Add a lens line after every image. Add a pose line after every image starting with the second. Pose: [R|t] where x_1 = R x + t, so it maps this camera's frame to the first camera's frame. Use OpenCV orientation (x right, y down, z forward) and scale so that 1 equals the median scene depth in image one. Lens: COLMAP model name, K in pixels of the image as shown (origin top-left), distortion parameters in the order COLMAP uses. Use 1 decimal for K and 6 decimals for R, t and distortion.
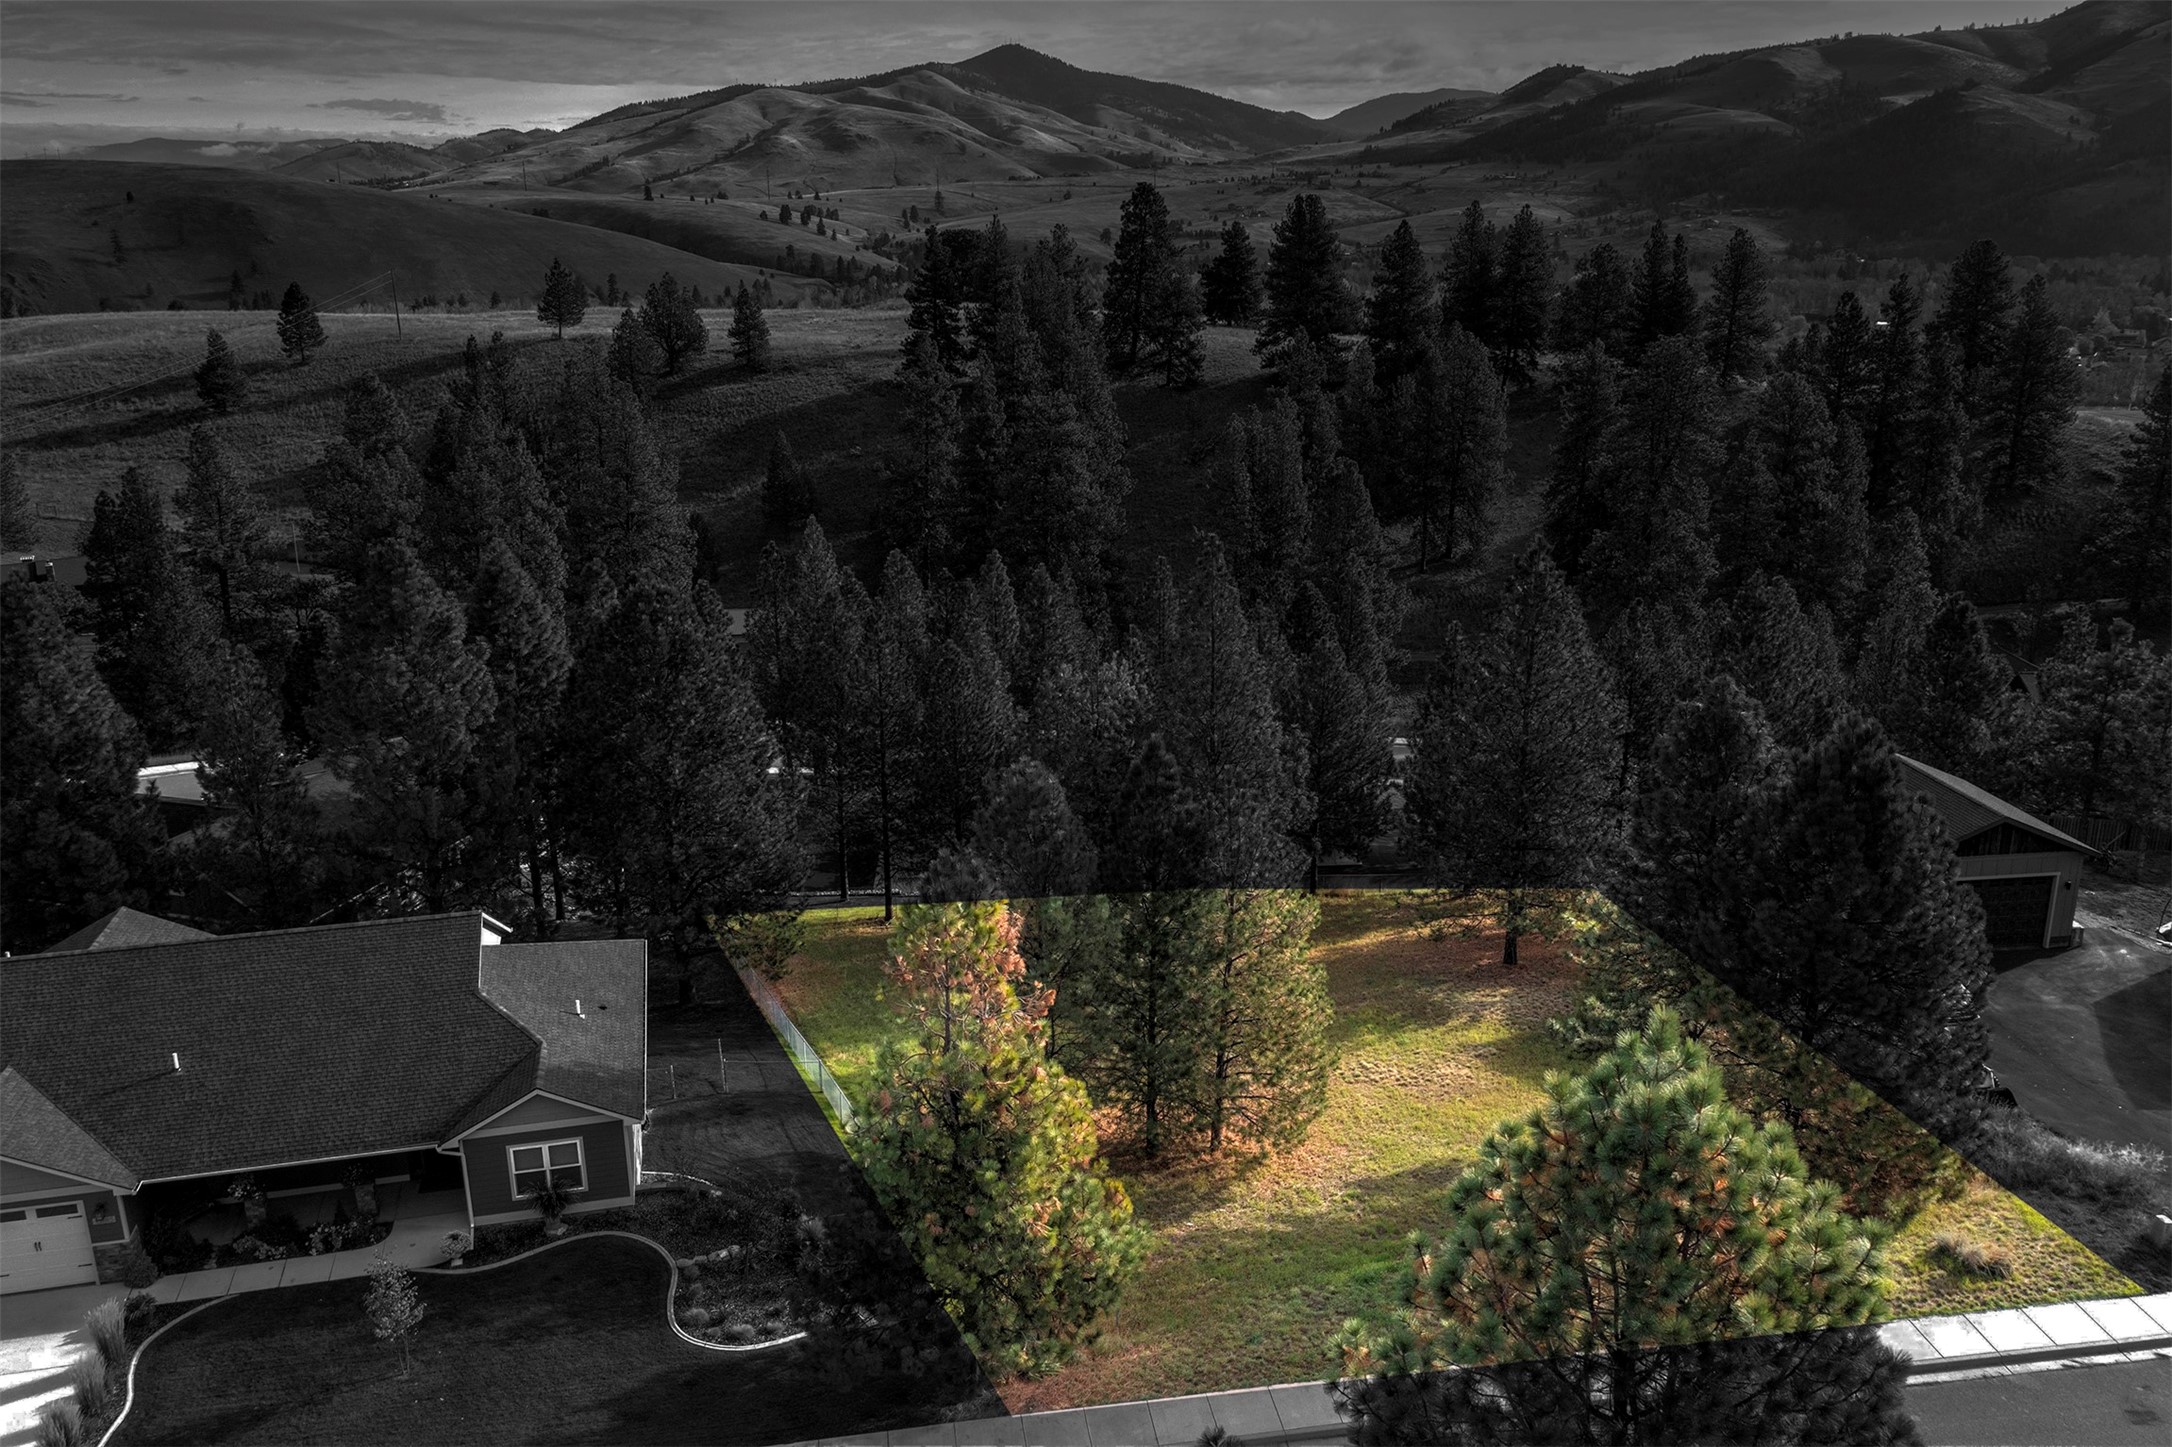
lens RADIAL K [[1711.6, 0, 1085.7], [0, 1711.6, 716.0], [0, 0, 1]] dist [-0.020010, 0.004434]
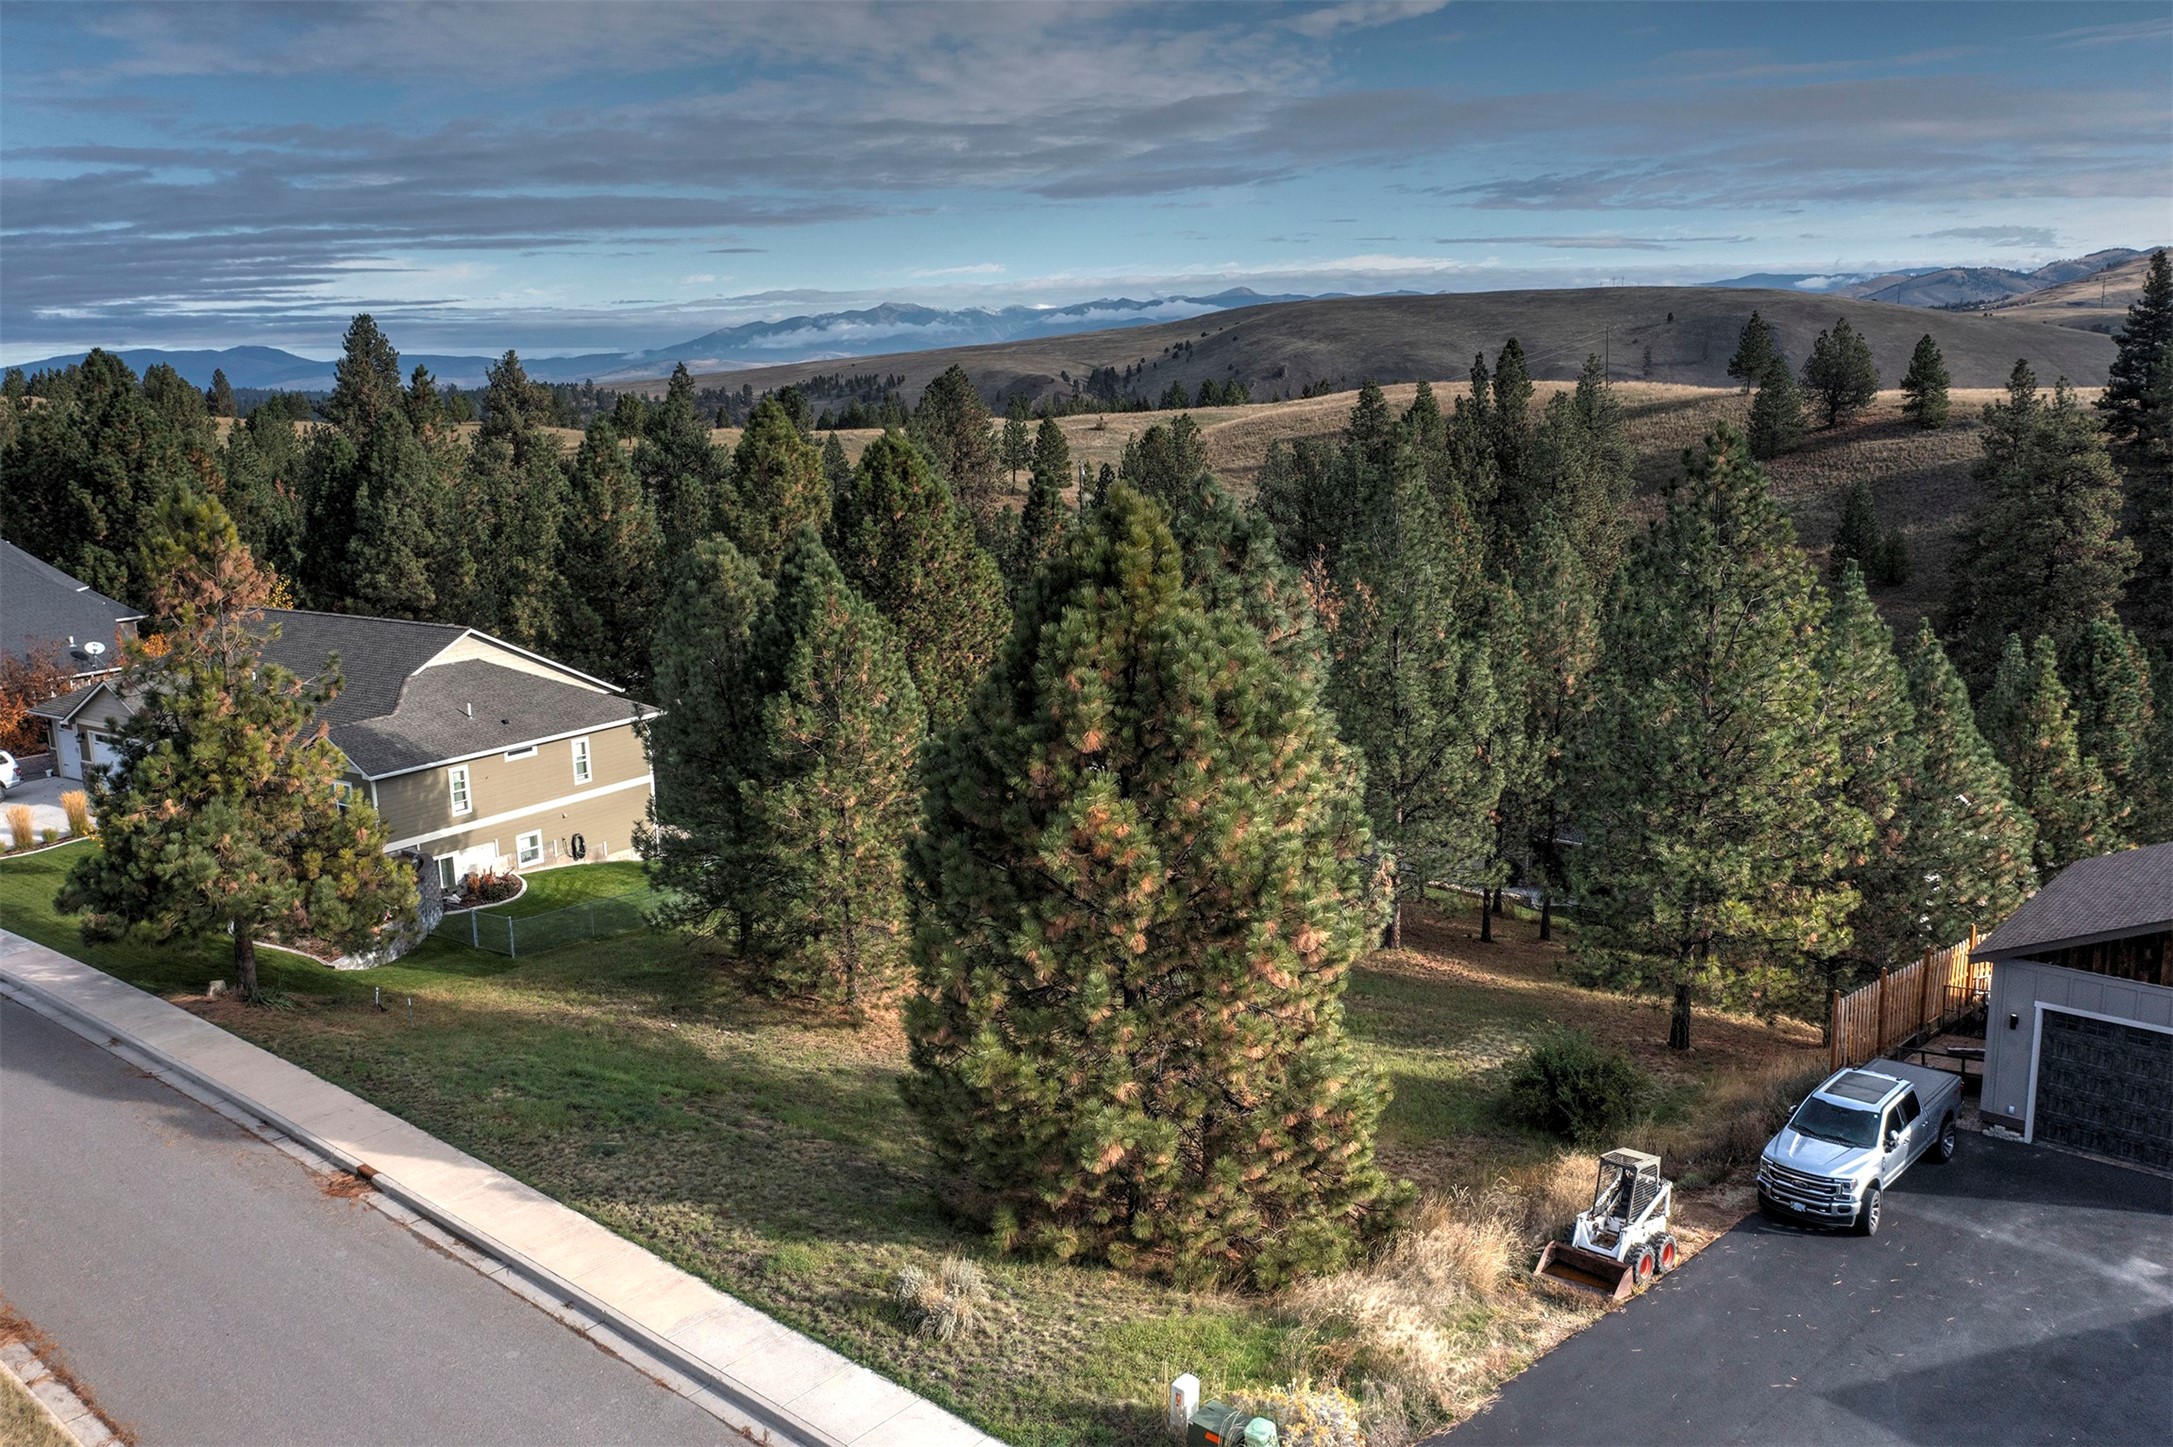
lens RADIAL K [[1712.4, 0, 1086.2], [0, 1712.4, 716.0], [0, 0, 1]] dist [-0.020010, 0.004434]
pose [[0.660997, 0.141976, -0.736835, 0.179857], [-0.194367, 0.980820, 0.014626, 0.015235], [0.724779, 0.133549, 0.675915, 0.104551]]
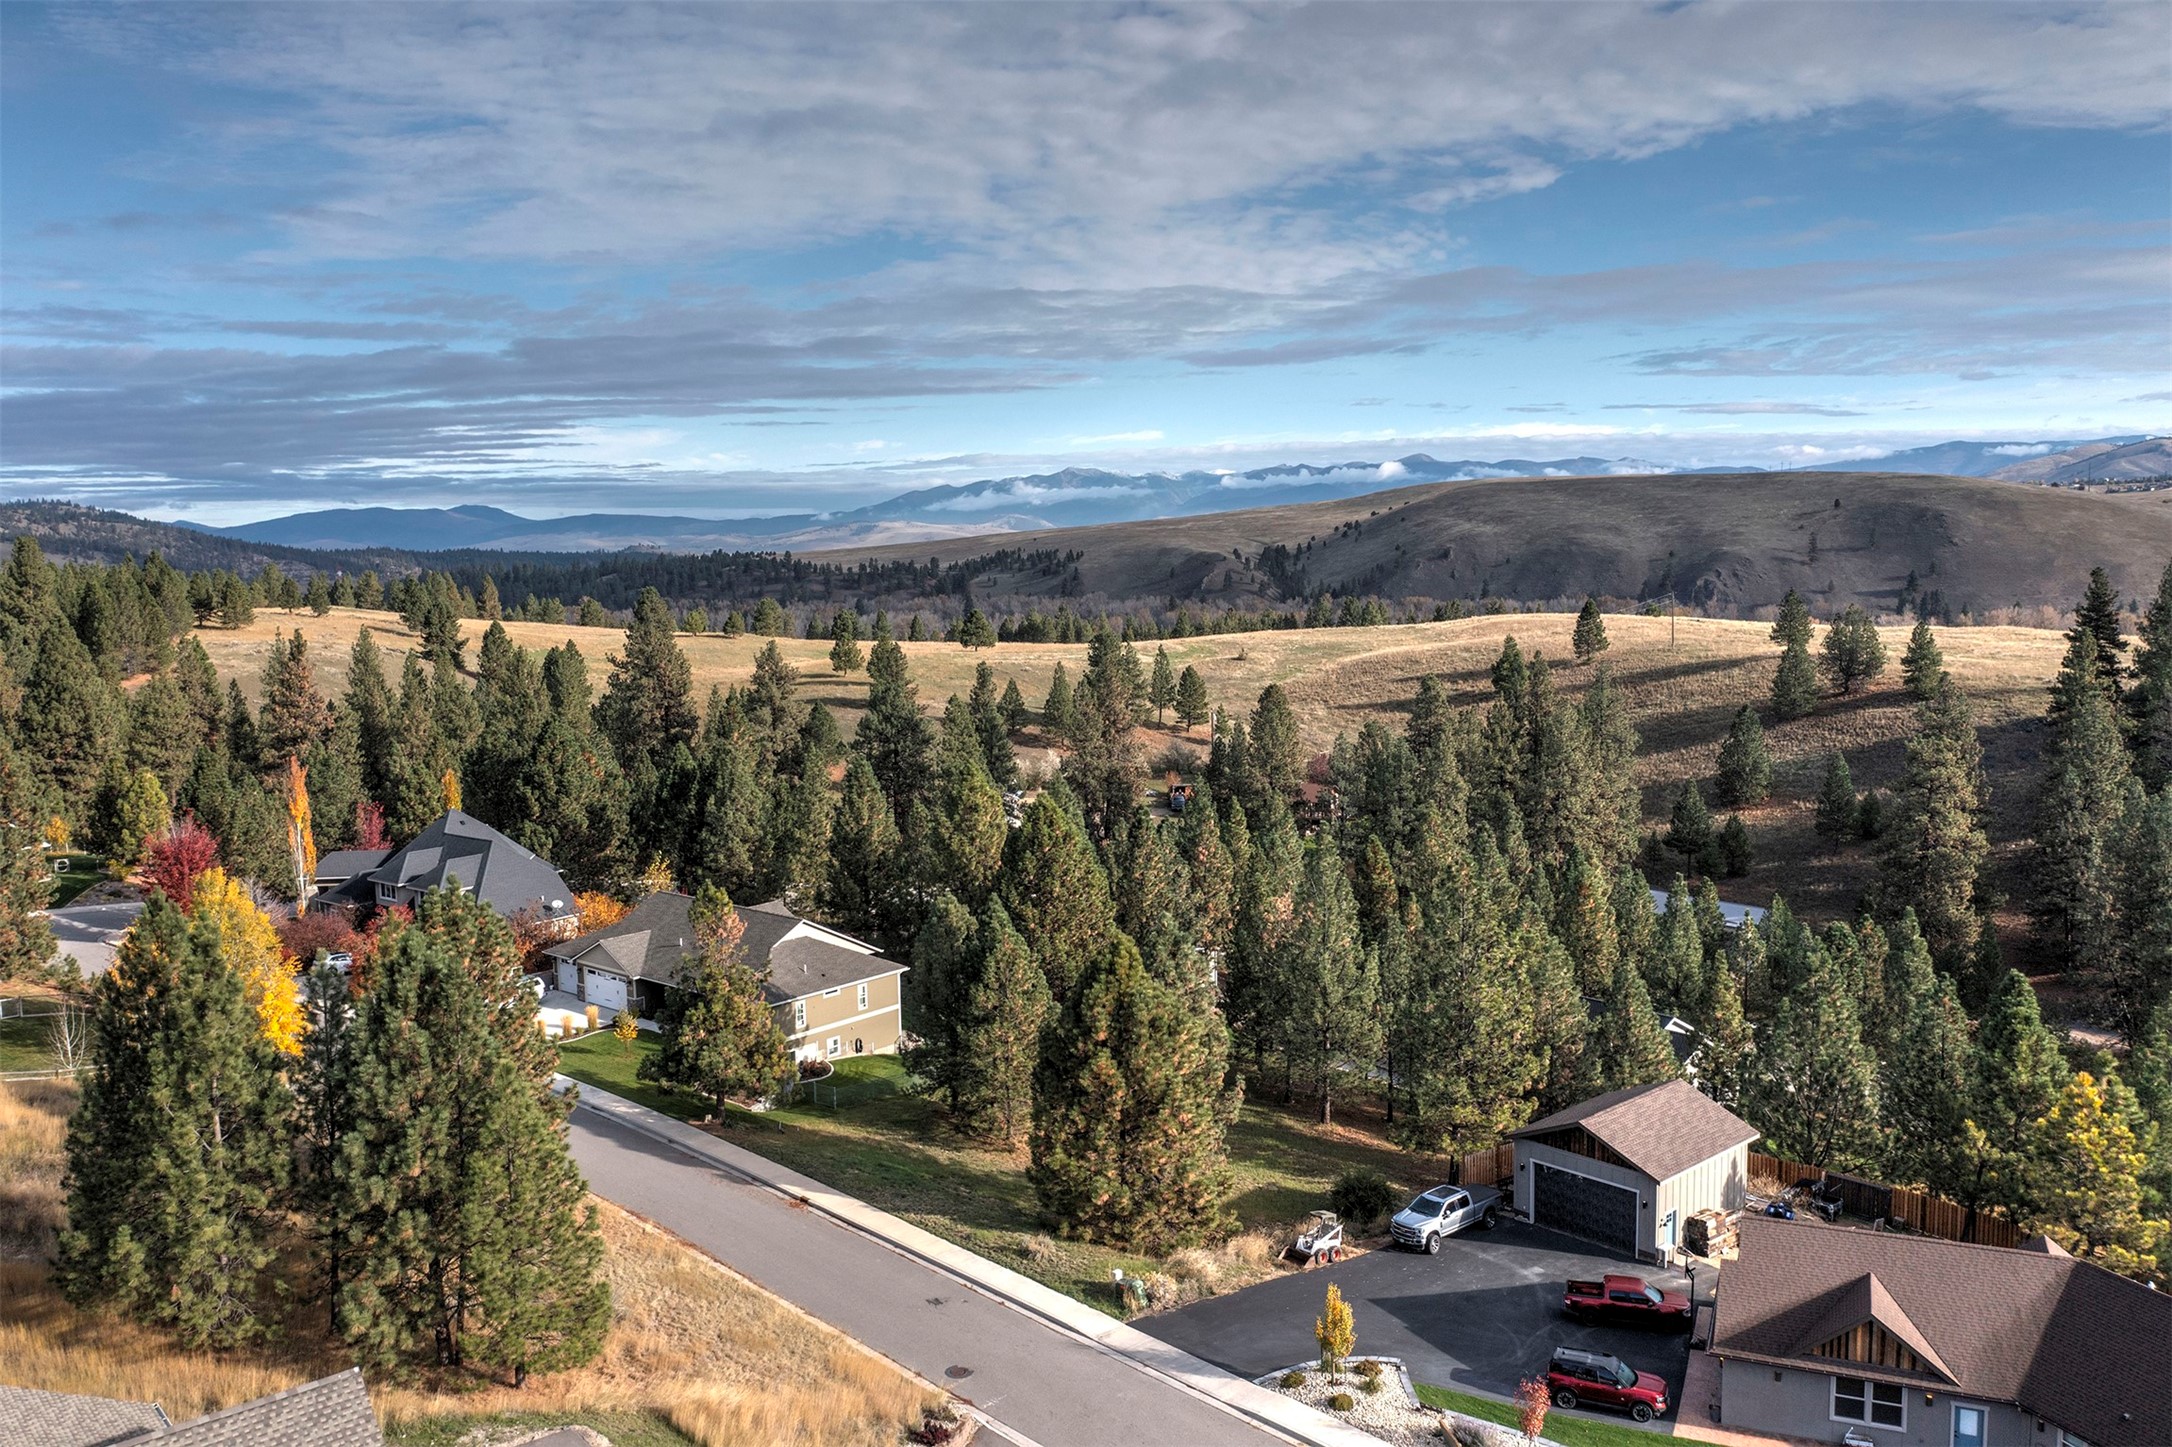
lens RADIAL K [[1711.6, 0, 1085.7], [0, 1711.6, 716.0], [0, 0, 1]] dist [-0.020010, 0.004434]
pose [[0.579840, 0.084654, -0.810321, 0.338422], [-0.218207, 0.974388, -0.054348, -0.020726], [0.784966, 0.208331, 0.583461, -0.010518]]
